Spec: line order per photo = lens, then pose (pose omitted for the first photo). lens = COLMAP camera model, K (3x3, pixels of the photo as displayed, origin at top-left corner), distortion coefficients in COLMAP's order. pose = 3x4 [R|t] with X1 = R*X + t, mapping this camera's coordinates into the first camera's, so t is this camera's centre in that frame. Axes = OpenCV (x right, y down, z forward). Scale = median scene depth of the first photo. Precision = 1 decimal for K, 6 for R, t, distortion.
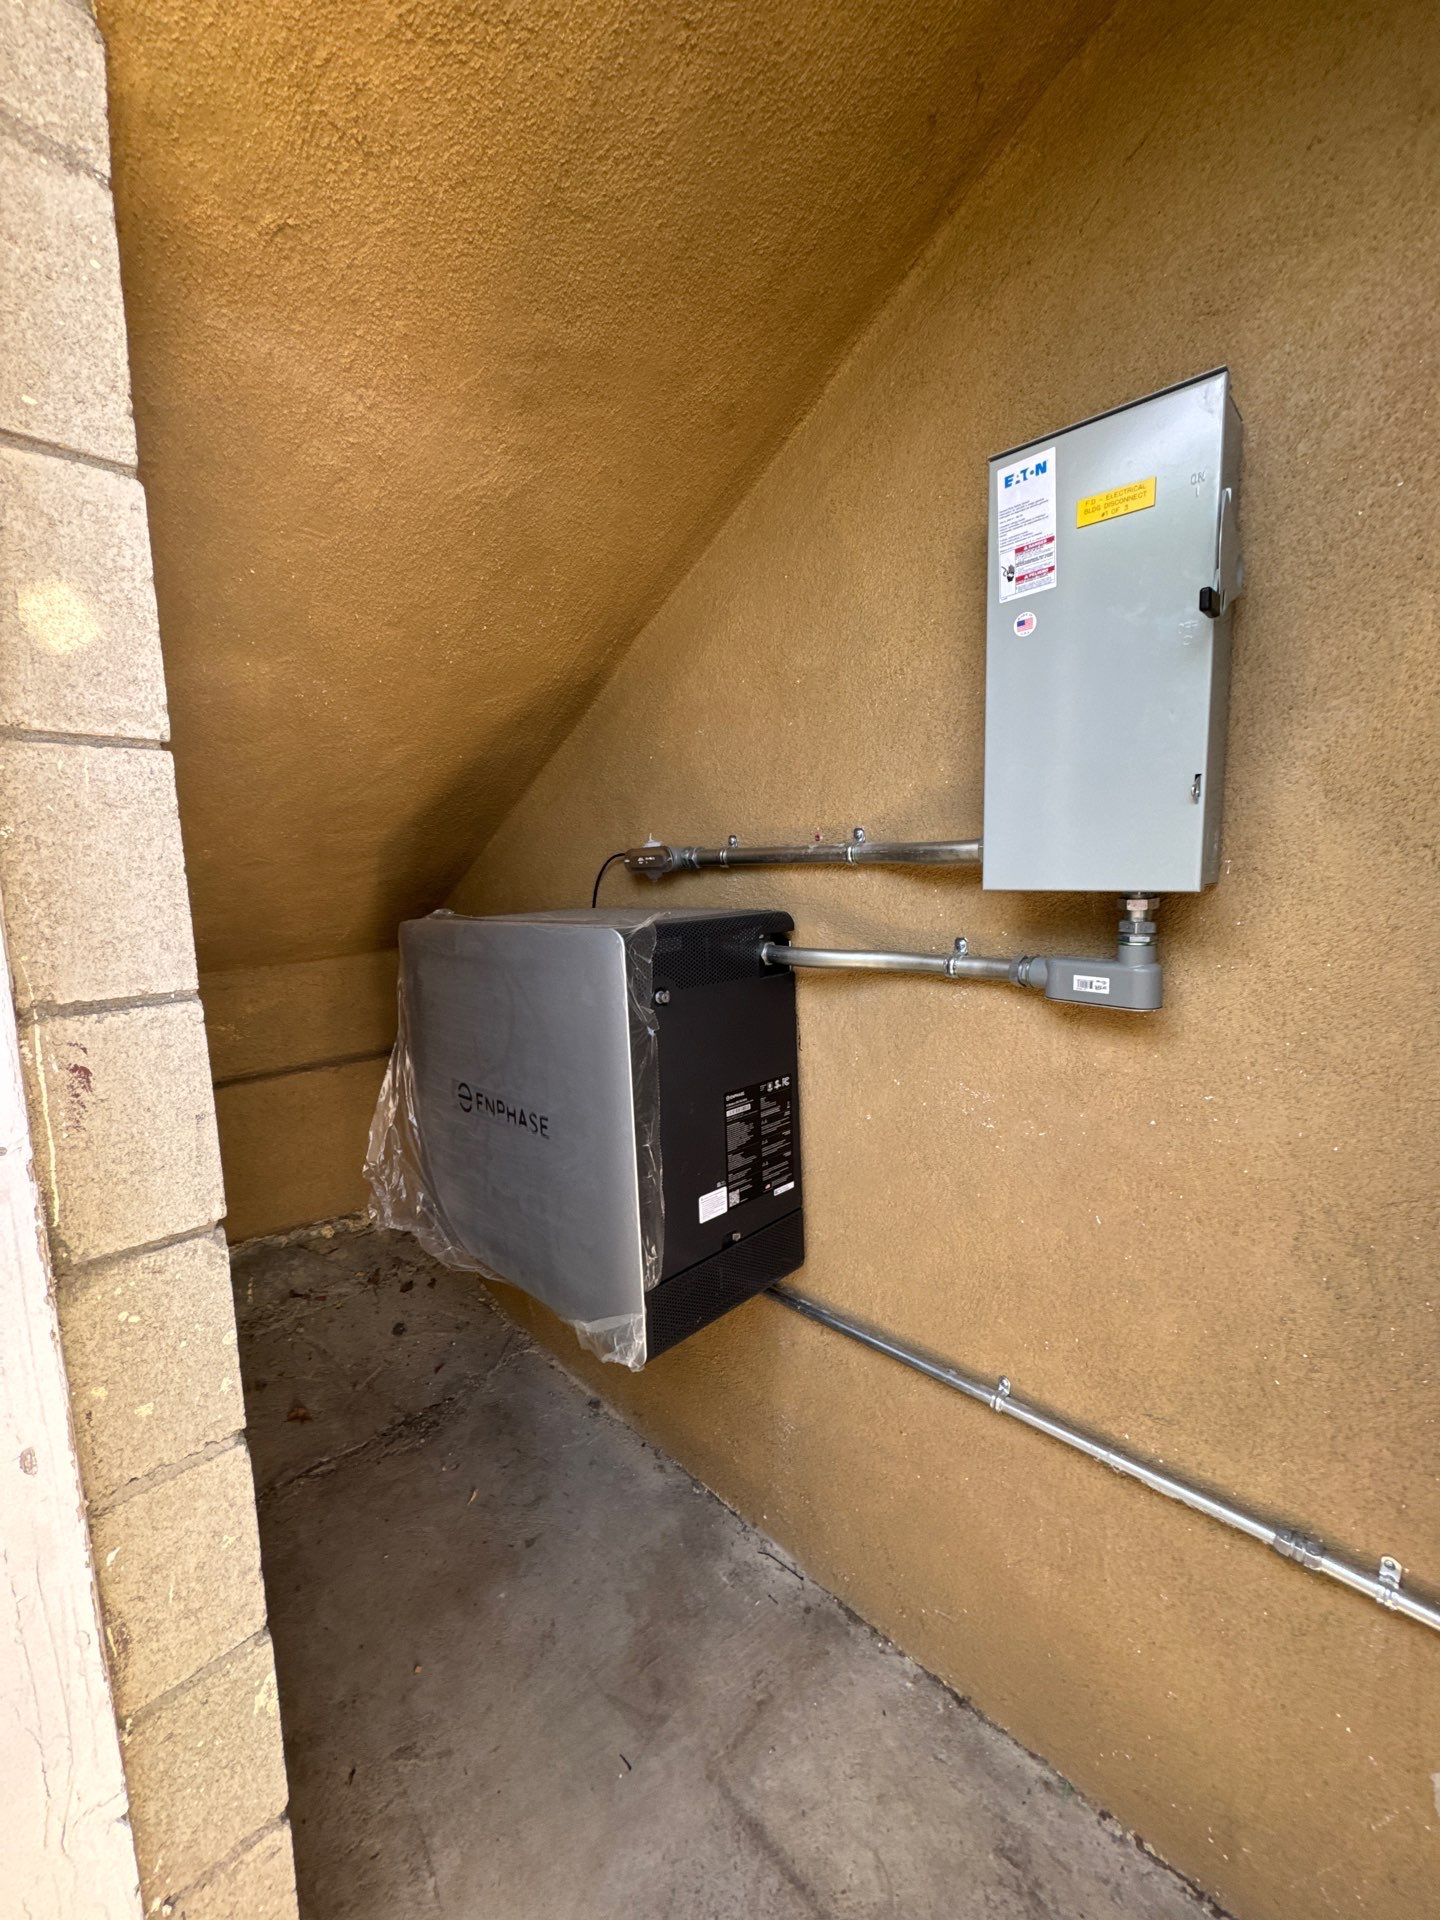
lens RADIAL K [[771.7, 0, 715.1], [0, 771.7, 962.5], [0, 0, 1]] dist [-0.004218, 0.000966]
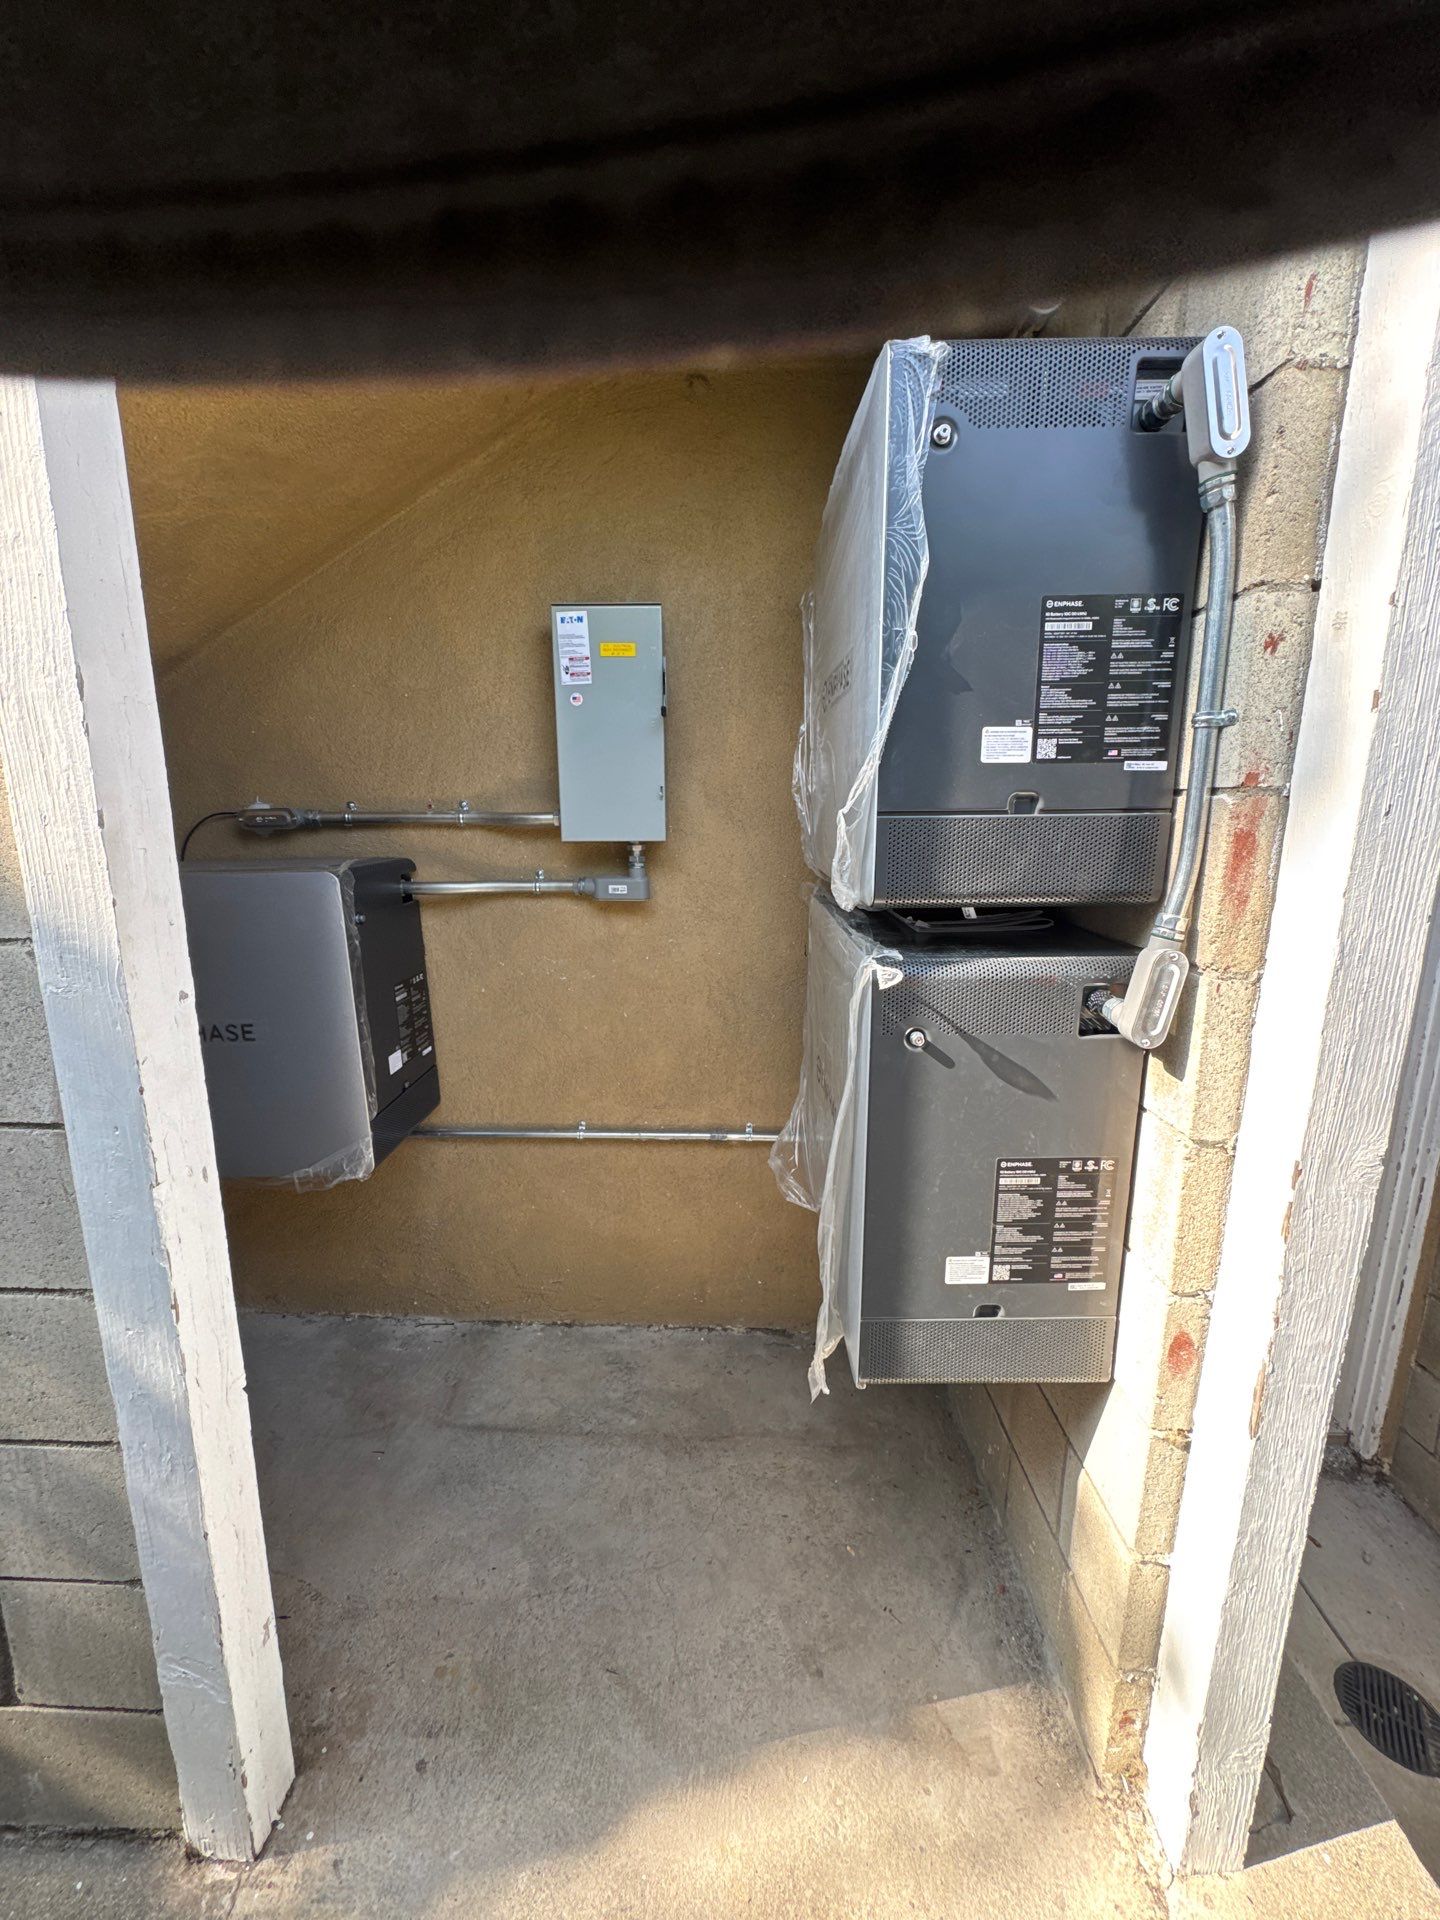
lens RADIAL K [[771.7, 0, 715.1], [0, 771.7, 962.5], [0, 0, 1]] dist [-0.004218, 0.000966]
pose [[0.735140, -0.114251, 0.668218, -0.555892], [0.072586, 0.993295, 0.089976, 0.045993], [-0.674018, -0.017642, 0.738504, -0.516176]]
